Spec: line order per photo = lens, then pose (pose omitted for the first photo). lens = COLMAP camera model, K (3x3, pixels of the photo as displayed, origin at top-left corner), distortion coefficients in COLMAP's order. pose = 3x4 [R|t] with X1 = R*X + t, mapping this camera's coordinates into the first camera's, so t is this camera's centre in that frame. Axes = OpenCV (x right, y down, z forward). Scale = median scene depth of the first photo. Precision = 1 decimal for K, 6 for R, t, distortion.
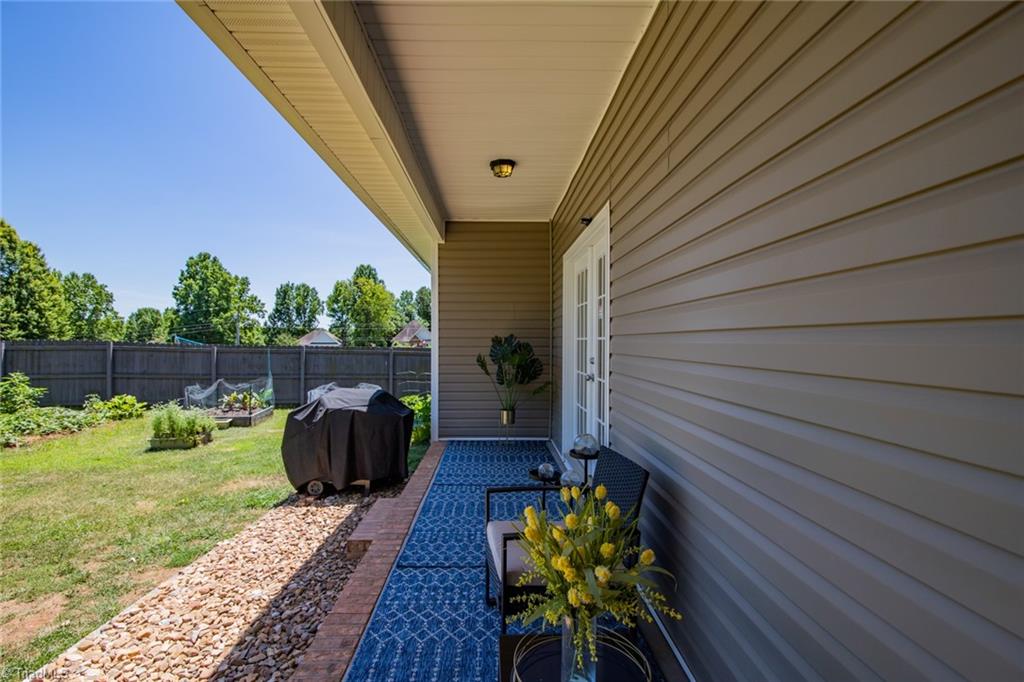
lens RADIAL K [[465.7, 0, 510.9], [0, 465.7, 340.2], [0, 0, 1]] dist [0.001330, 0.000682]
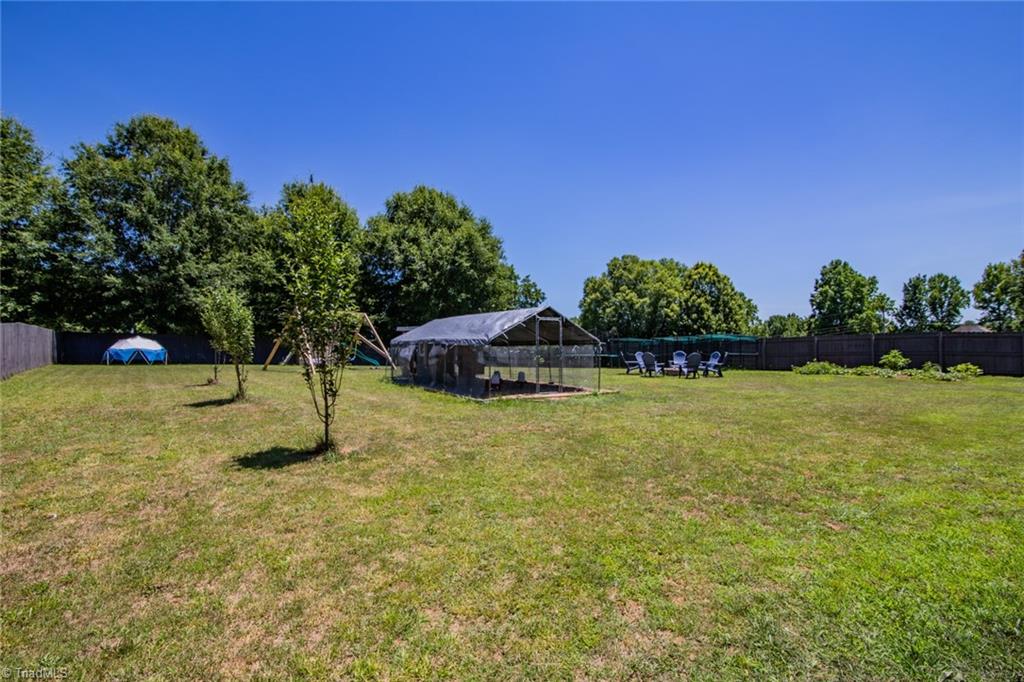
lens RADIAL K [[465.7, 0, 512.2], [0, 465.7, 342.8], [0, 0, 1]] dist [0.001330, 0.000682]
pose [[0.430936, -0.022702, -0.902097, -0.006974], [0.021754, 0.999654, -0.014765, 0.004083], [0.902120, -0.013261, 0.431281, -0.126350]]
